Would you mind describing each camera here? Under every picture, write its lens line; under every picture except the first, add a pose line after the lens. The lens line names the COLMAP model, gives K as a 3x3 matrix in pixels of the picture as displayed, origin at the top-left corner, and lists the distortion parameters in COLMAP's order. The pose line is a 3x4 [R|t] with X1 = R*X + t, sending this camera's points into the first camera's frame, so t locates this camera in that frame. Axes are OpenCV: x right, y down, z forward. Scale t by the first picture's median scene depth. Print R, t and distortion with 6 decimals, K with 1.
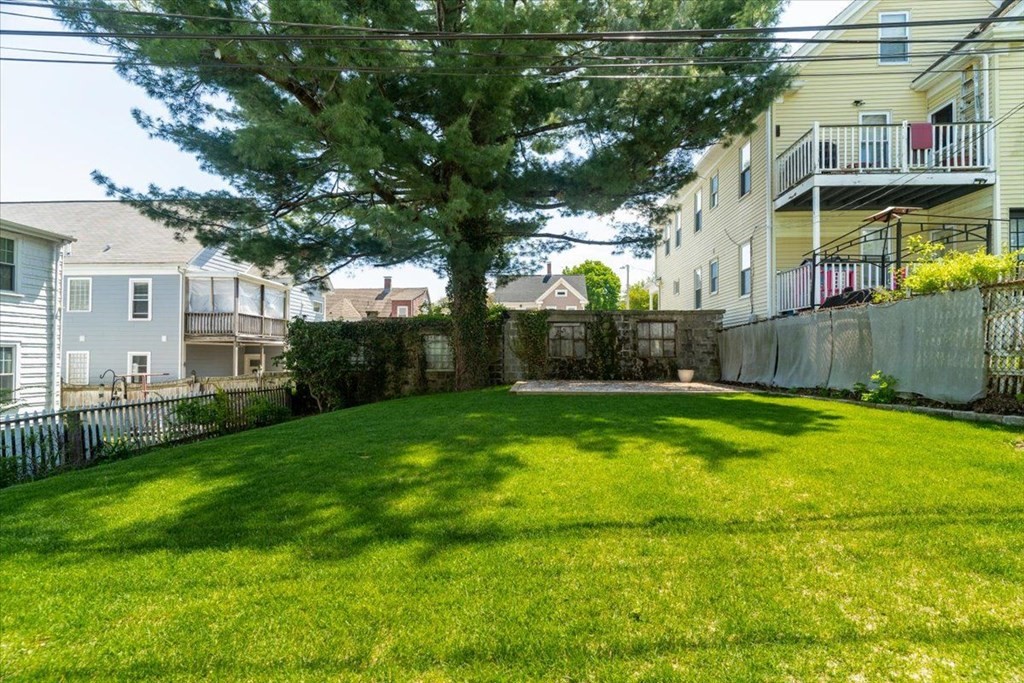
lens RADIAL K [[490.1, 0, 512.0], [0, 490.1, 341.5], [0, 0, 1]] dist [0.001156, 0.000312]
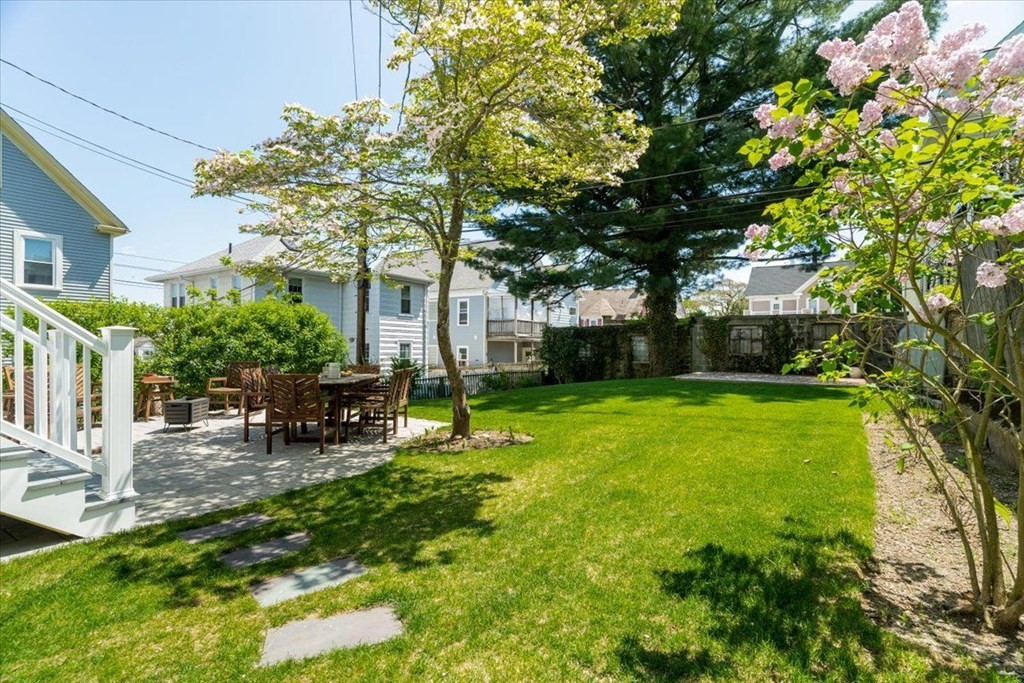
lens RADIAL K [[490.1, 0, 512.0], [0, 490.1, 341.5], [0, 0, 1]] dist [0.001156, 0.000312]
pose [[0.856584, 0.003646, -0.515994, 0.243084], [0.005723, 0.999846, 0.016565, -0.022950], [0.515975, -0.017143, 0.856432, -0.345848]]
